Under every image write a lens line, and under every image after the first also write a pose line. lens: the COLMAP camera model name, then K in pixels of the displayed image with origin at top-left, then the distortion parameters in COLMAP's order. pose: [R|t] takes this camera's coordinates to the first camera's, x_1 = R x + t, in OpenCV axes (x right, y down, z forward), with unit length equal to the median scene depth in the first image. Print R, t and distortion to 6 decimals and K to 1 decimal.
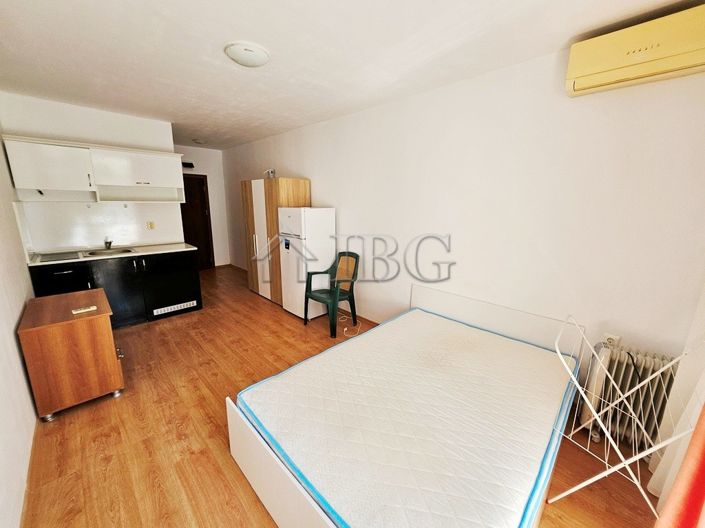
lens RADIAL K [[277.4, 0, 347.7], [0, 277.4, 260.3], [0, 0, 1]] dist [-0.001422, -0.000451]
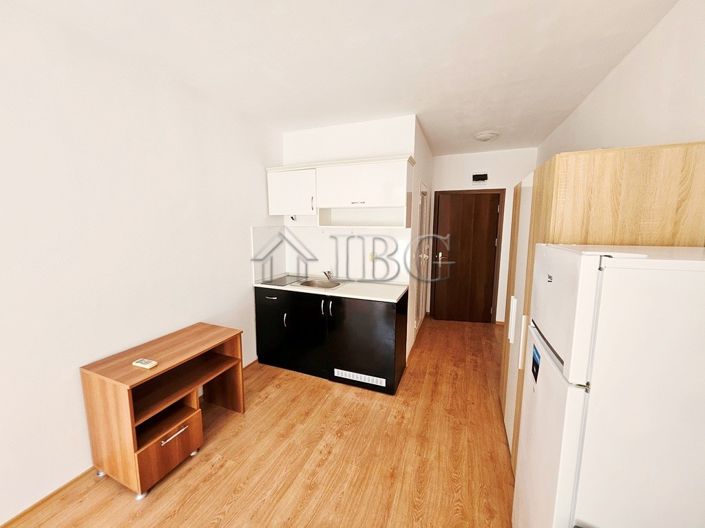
lens RADIAL K [[277.4, 0, 347.7], [0, 277.4, 260.3], [0, 0, 1]] dist [-0.001422, -0.000451]
pose [[0.386179, 0.109707, -0.915877, -0.031365], [-0.191084, 0.980879, 0.036923, -0.152970], [0.902415, 0.160750, 0.399758, 0.730090]]
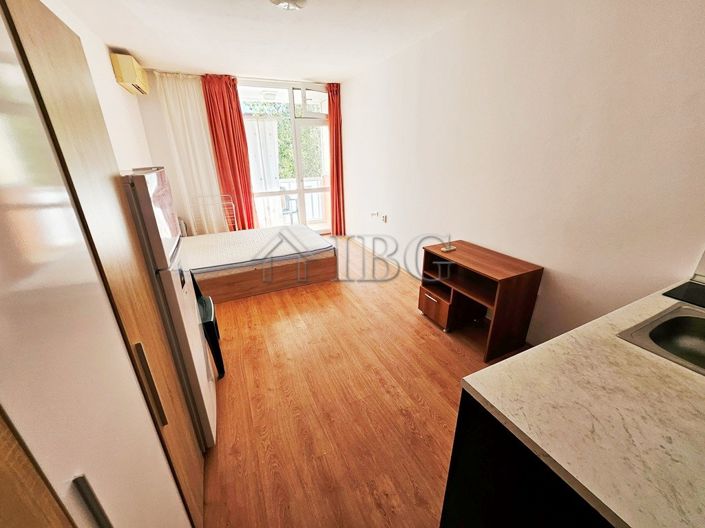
lens RADIAL K [[277.4, 0, 347.7], [0, 277.4, 260.3], [0, 0, 1]] dist [-0.001422, -0.000451]
pose [[-0.937525, -0.120197, 0.326495, -0.594048], [0.080609, 0.837850, 0.539916, -0.279084], [-0.338450, 0.532504, -0.775817, 1.308896]]
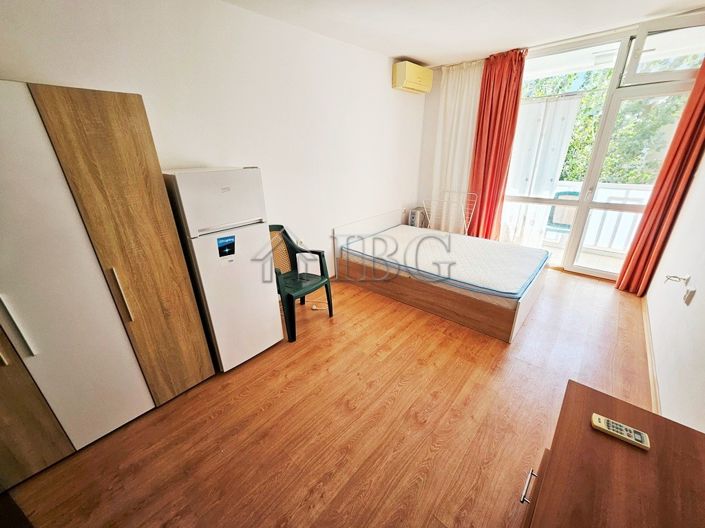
lens RADIAL K [[280.2, 0, 348.7], [0, 280.2, 261.5], [0, 0, 1]] dist [-0.002870, -0.000246]
pose [[-0.044889, -0.381810, 0.923150, -0.773893], [0.233223, 0.894541, 0.381318, -0.191407], [-0.971387, 0.232417, 0.048892, 0.831871]]
